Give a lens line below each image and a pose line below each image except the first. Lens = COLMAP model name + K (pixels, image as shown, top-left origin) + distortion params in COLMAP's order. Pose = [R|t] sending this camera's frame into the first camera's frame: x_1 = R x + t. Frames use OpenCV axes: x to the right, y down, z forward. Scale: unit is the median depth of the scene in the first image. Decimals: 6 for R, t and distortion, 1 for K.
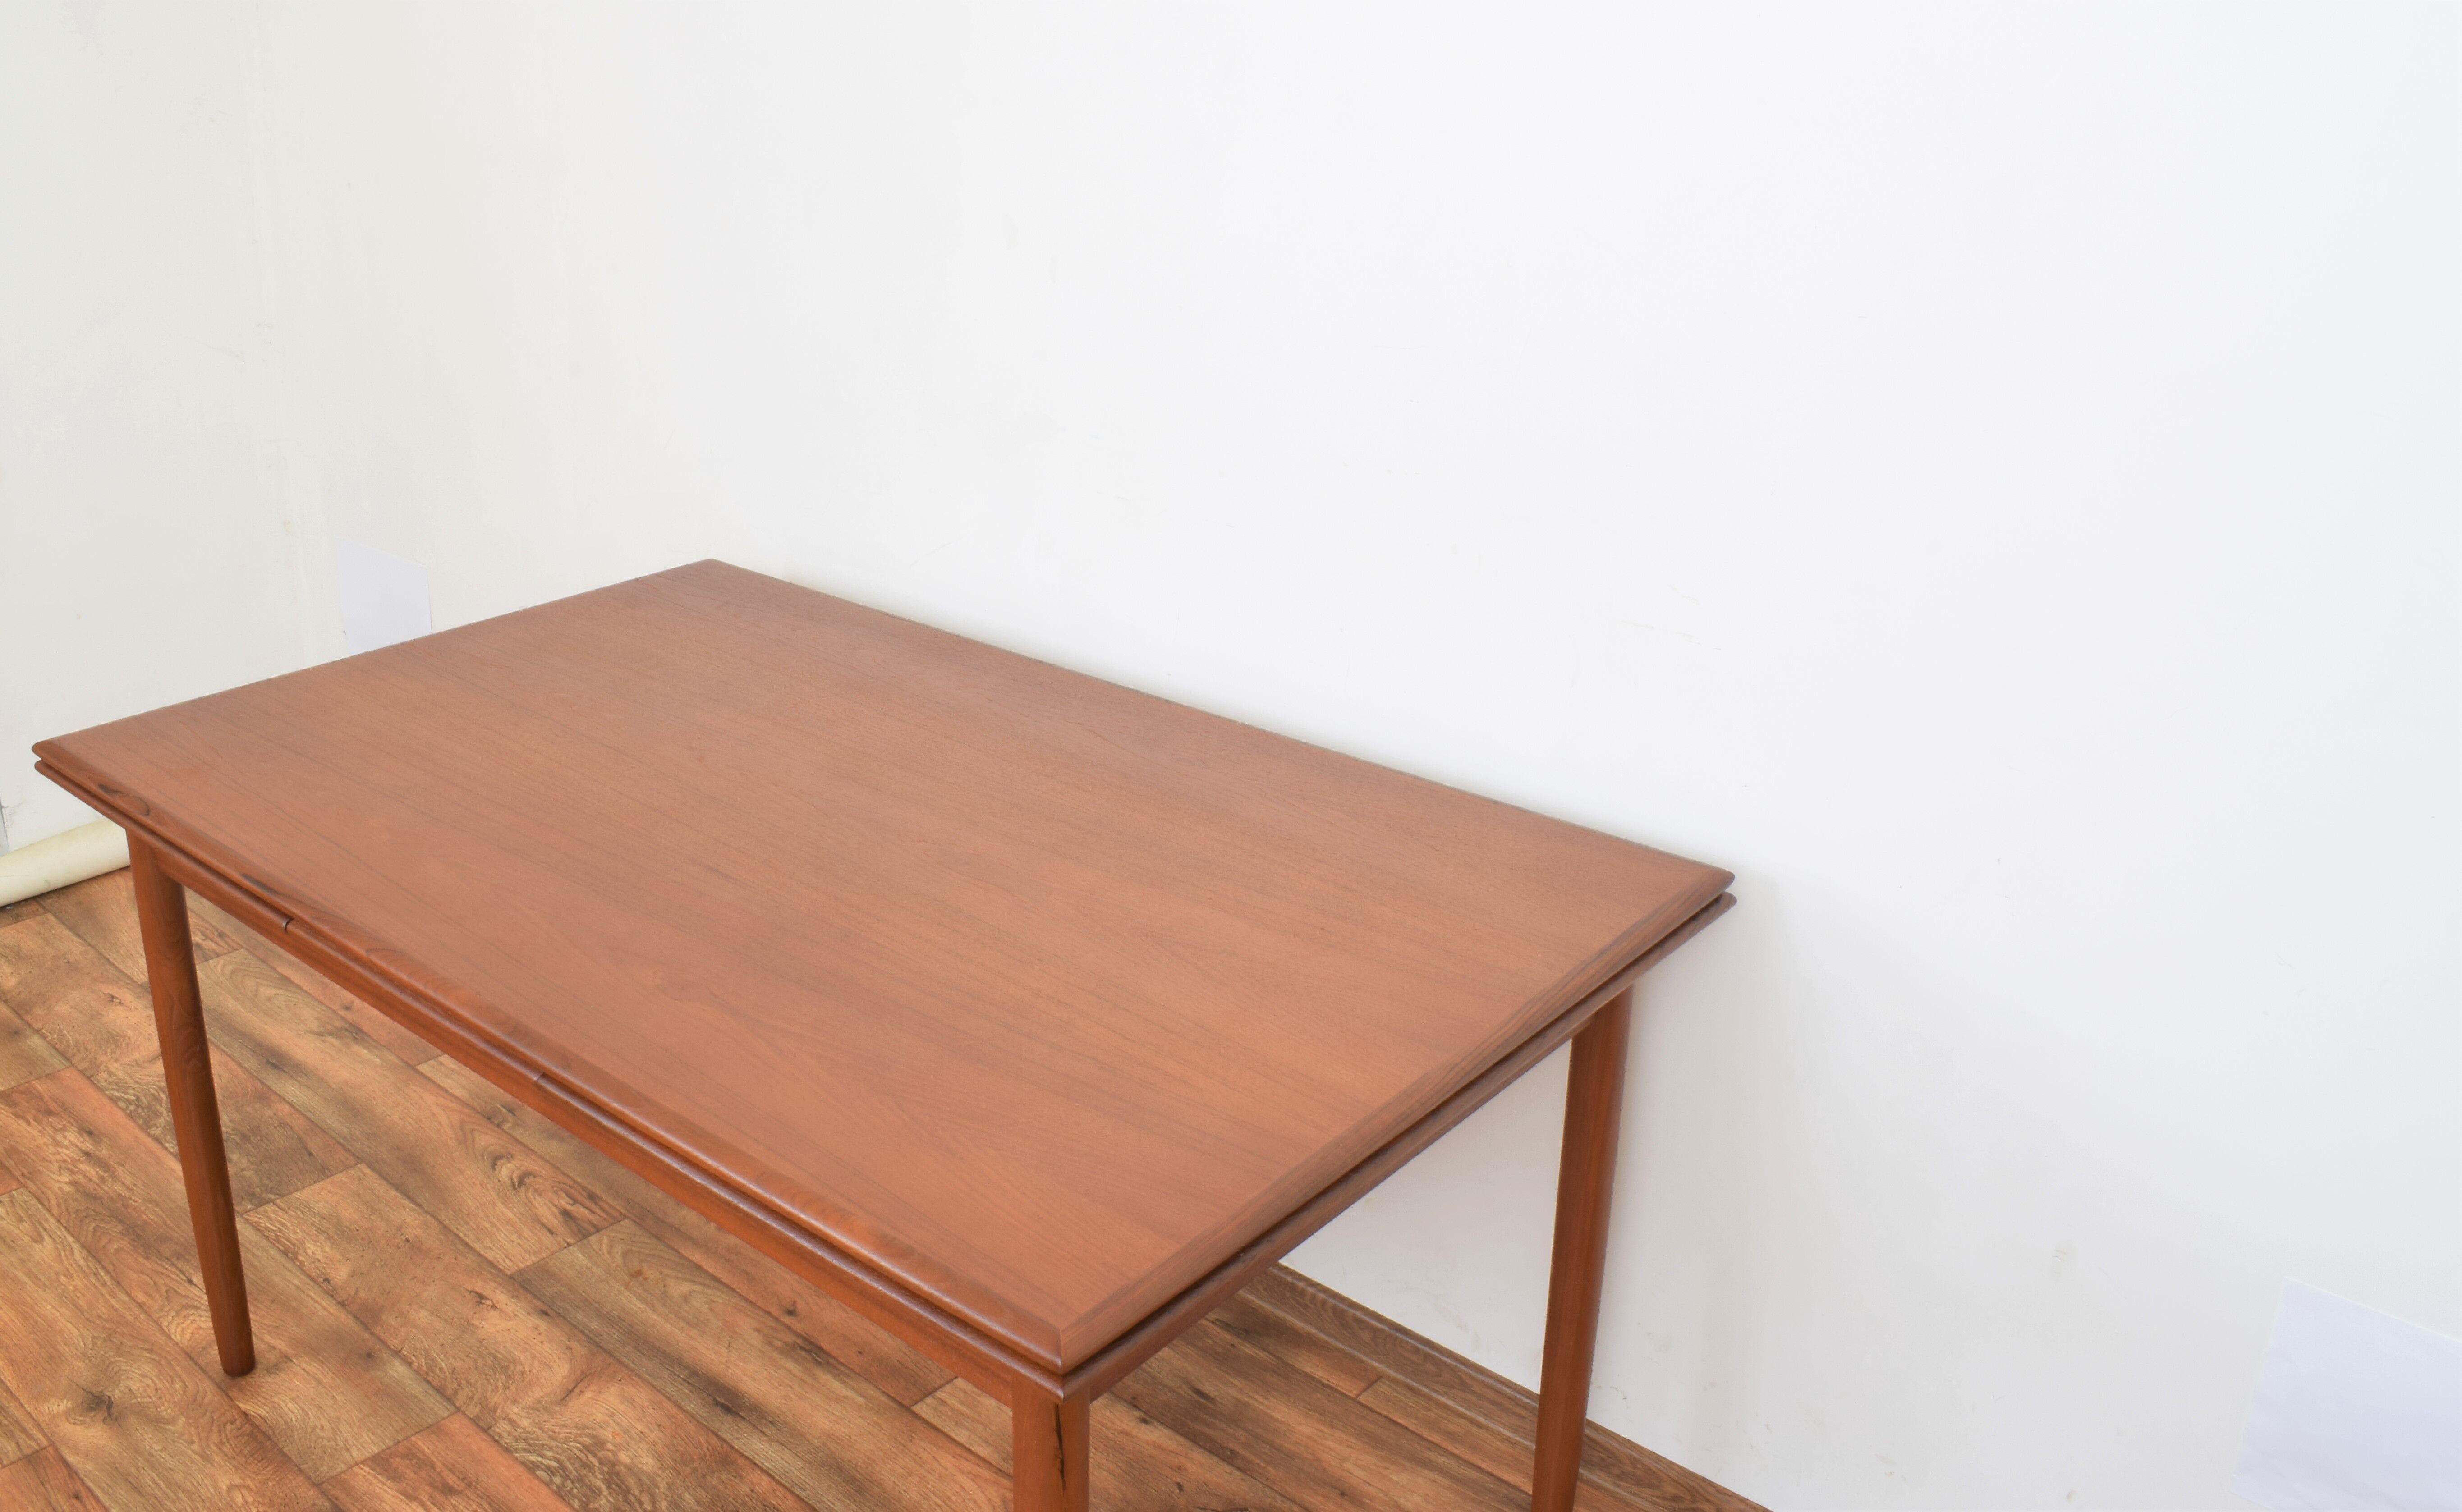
lens RADIAL K [[2101.3, 0, 1137.9], [0, 2101.3, 627.9], [0, 0, 1]] dist [-0.091867, 0.008162]
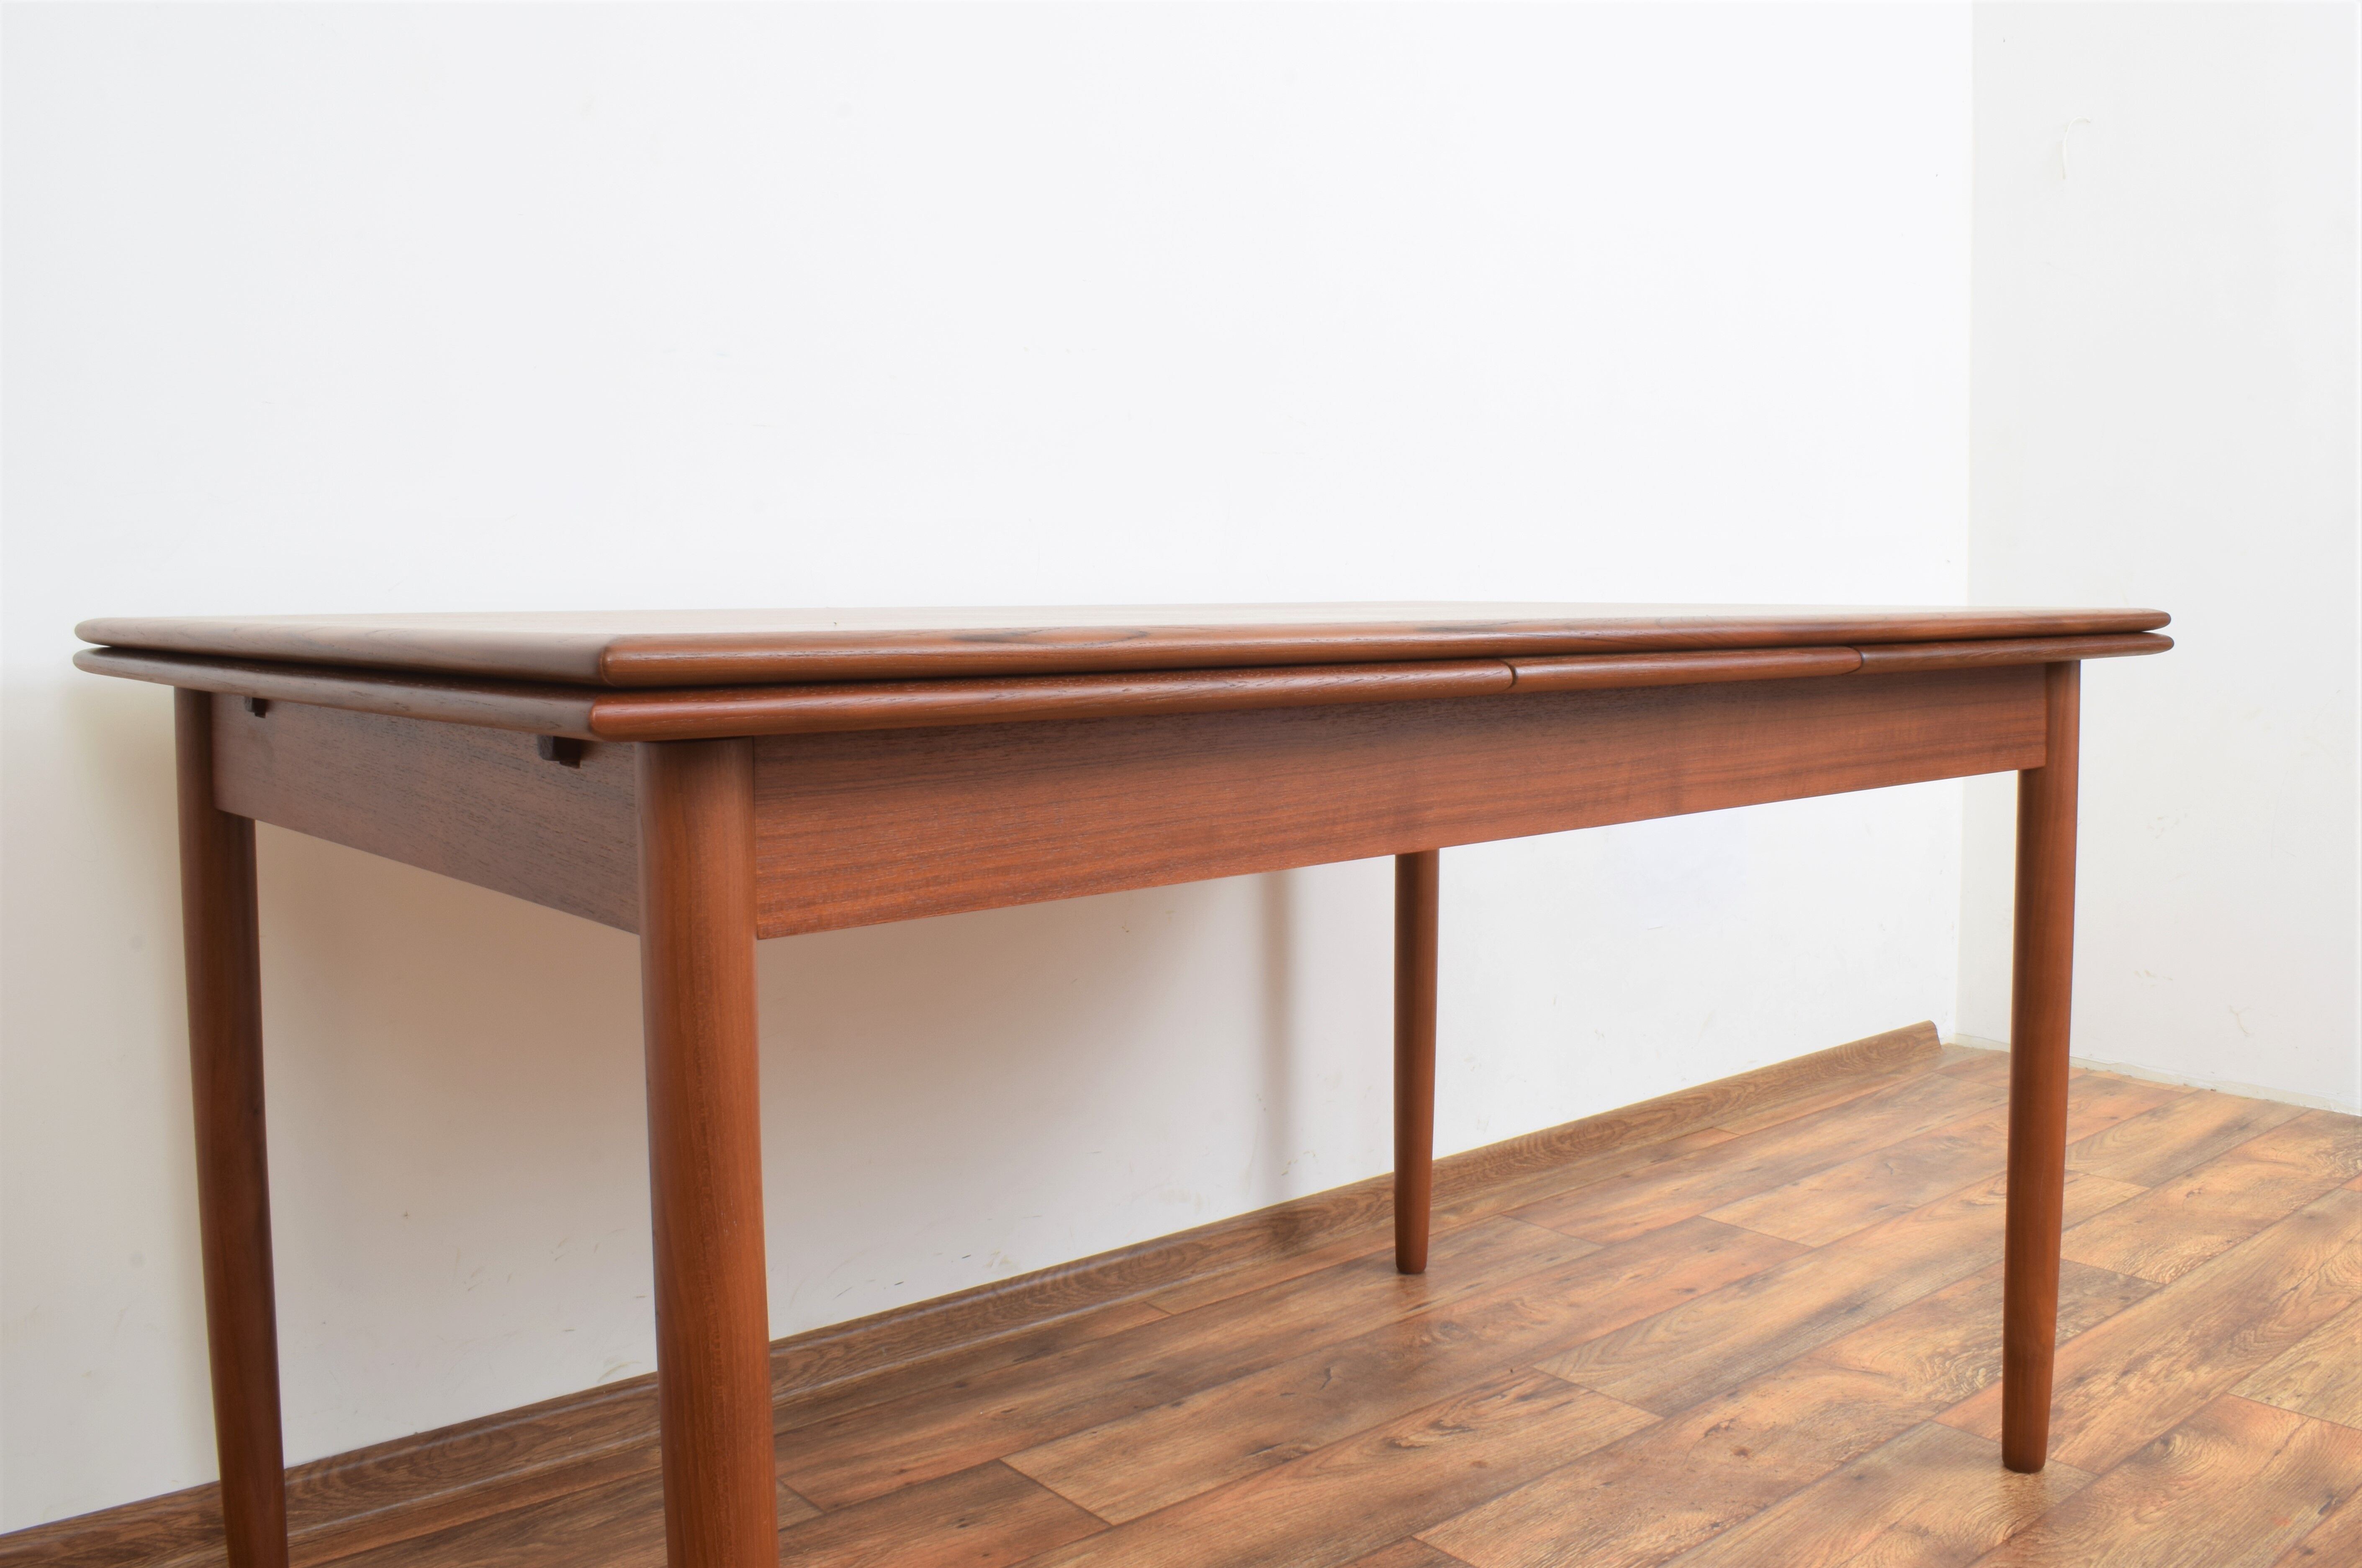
lens RADIAL K [[1975.4, 0, 1231.9], [0, 1975.4, 732.8], [0, 0, 1]] dist [-0.101671, 0.020527]
pose [[0.125708, -0.088262, 0.988133, -0.773689], [0.322155, 0.945687, 0.043487, 0.082374], [-0.938303, 0.312866, 0.147315, 0.751794]]
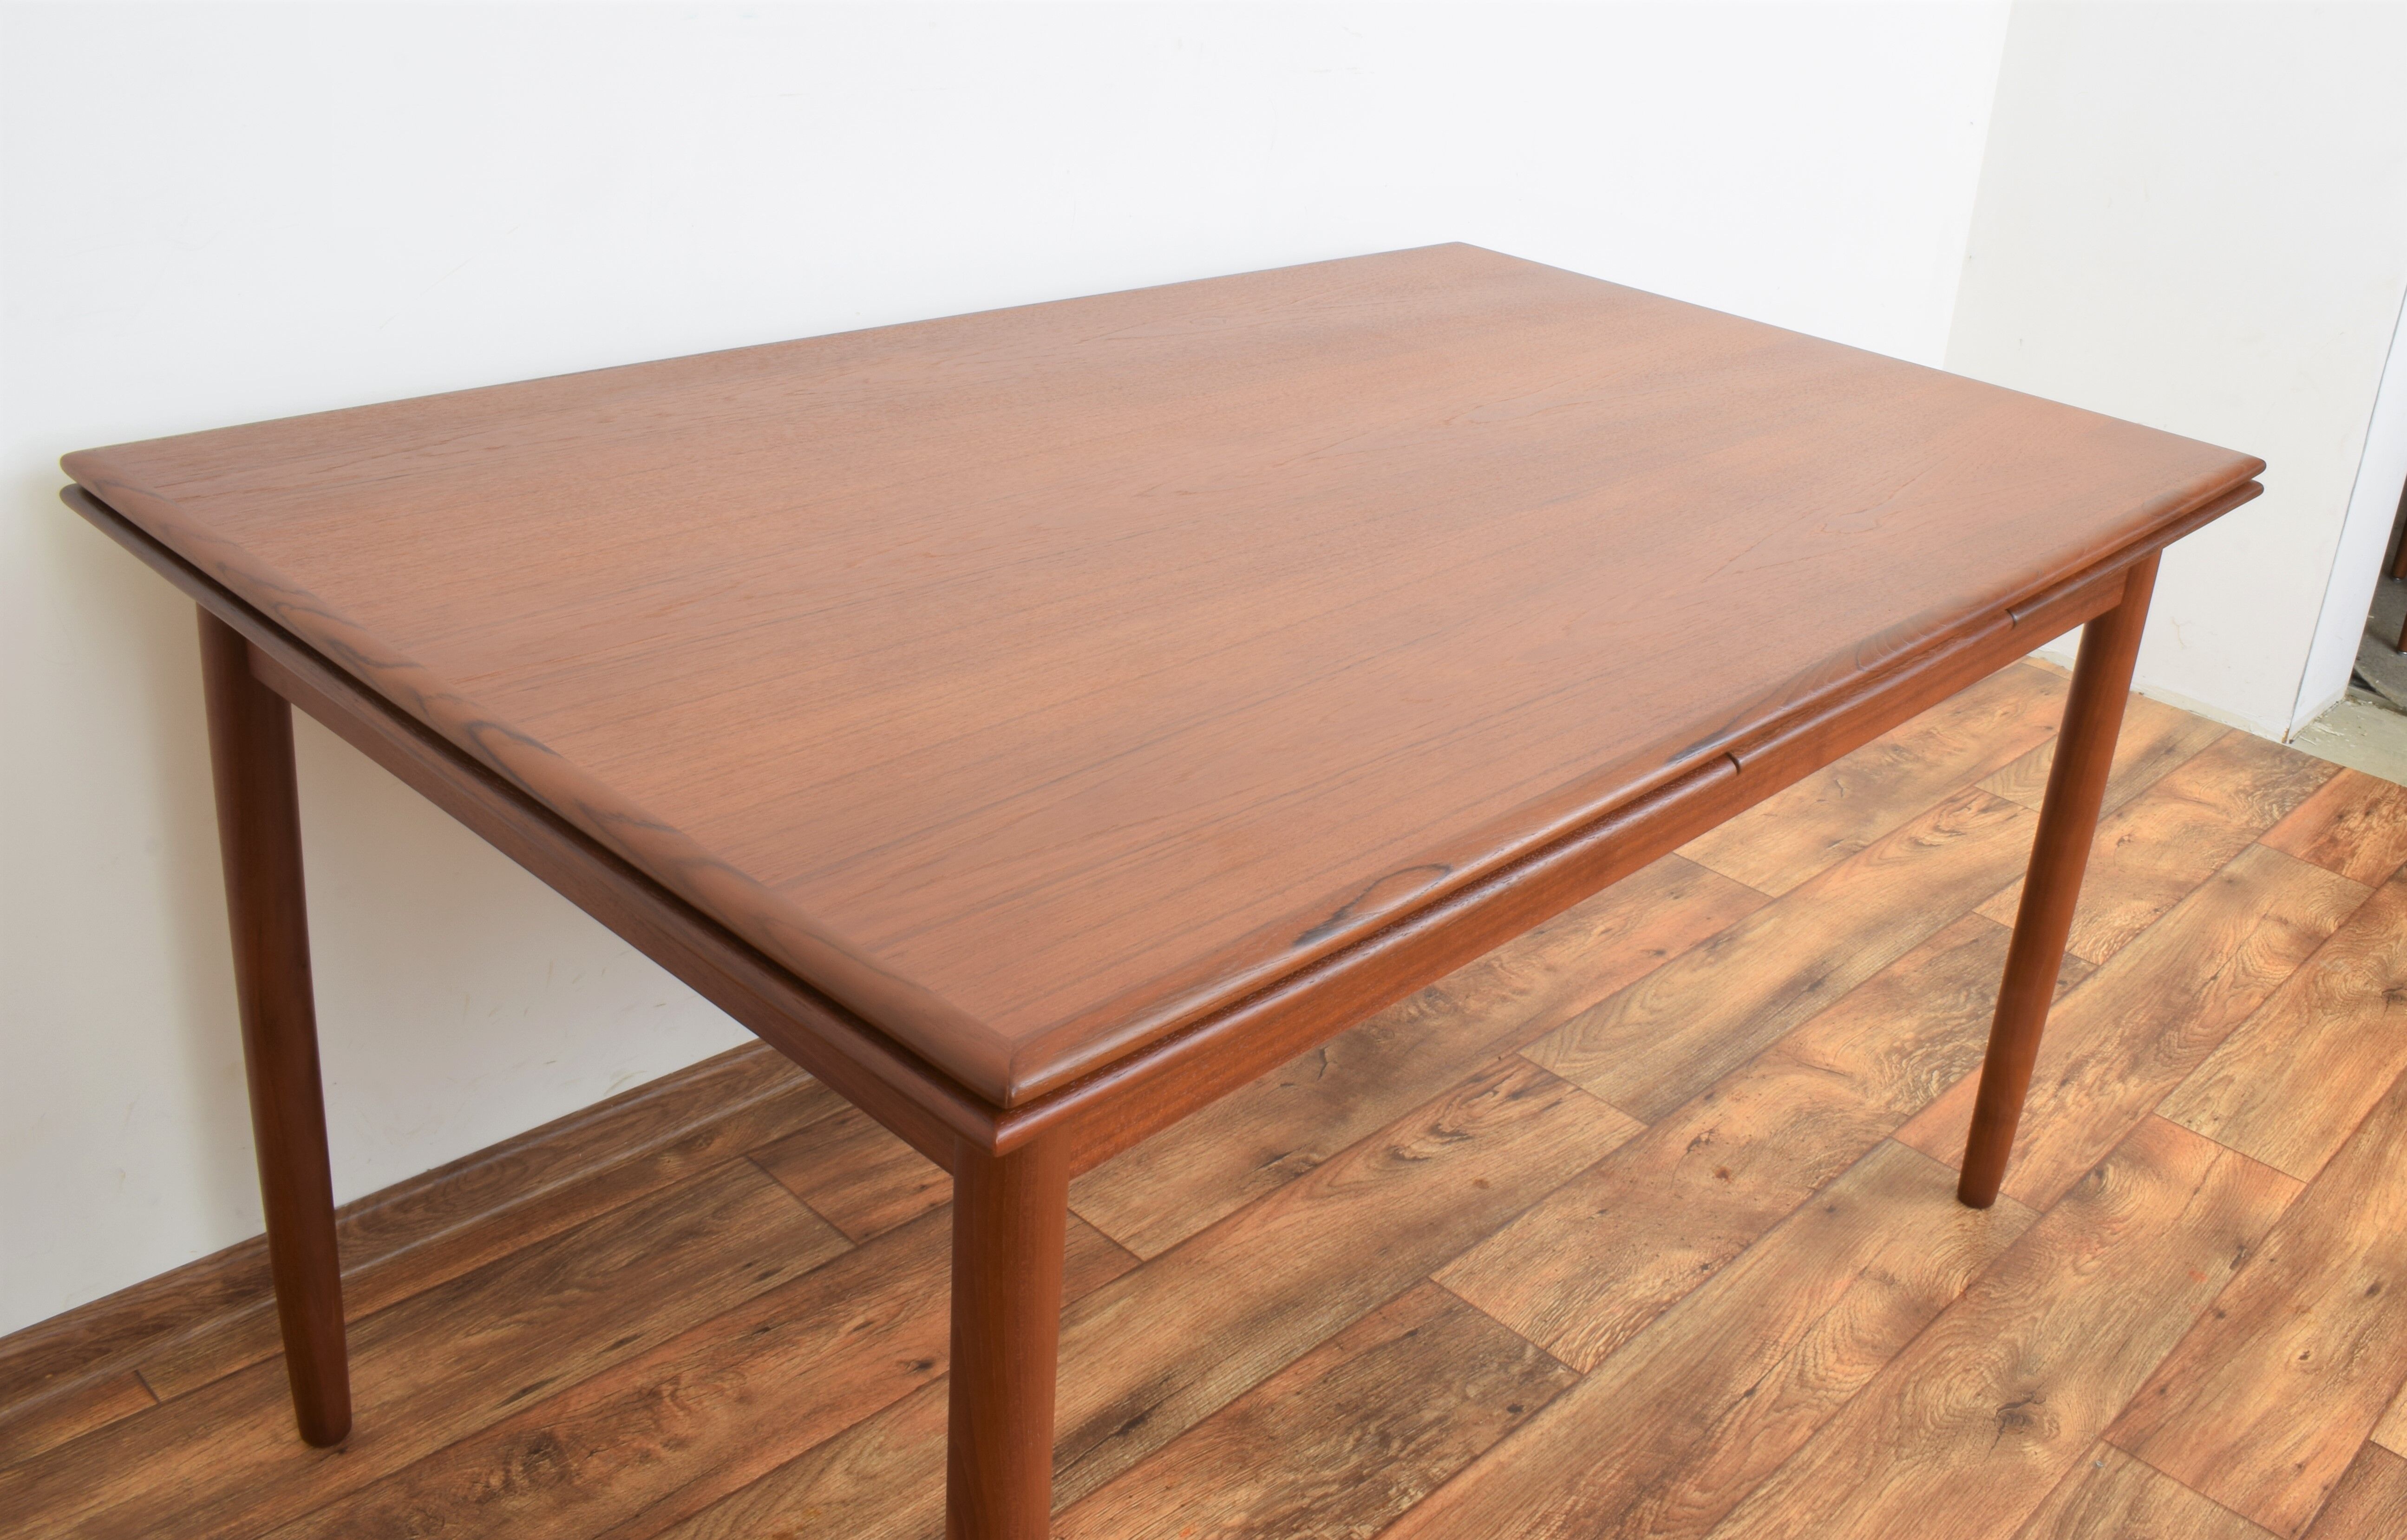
lens RADIAL K [[2148.5, 0, 1361.1], [0, 2148.5, 608.1], [0, 0, 1]] dist [-0.107126, 0.026661]
pose [[-0.003613, -0.372514, 0.928019, -0.757798], [0.222054, 0.904558, 0.363961, -0.123210], [-0.975028, 0.207385, 0.079450, 0.792080]]
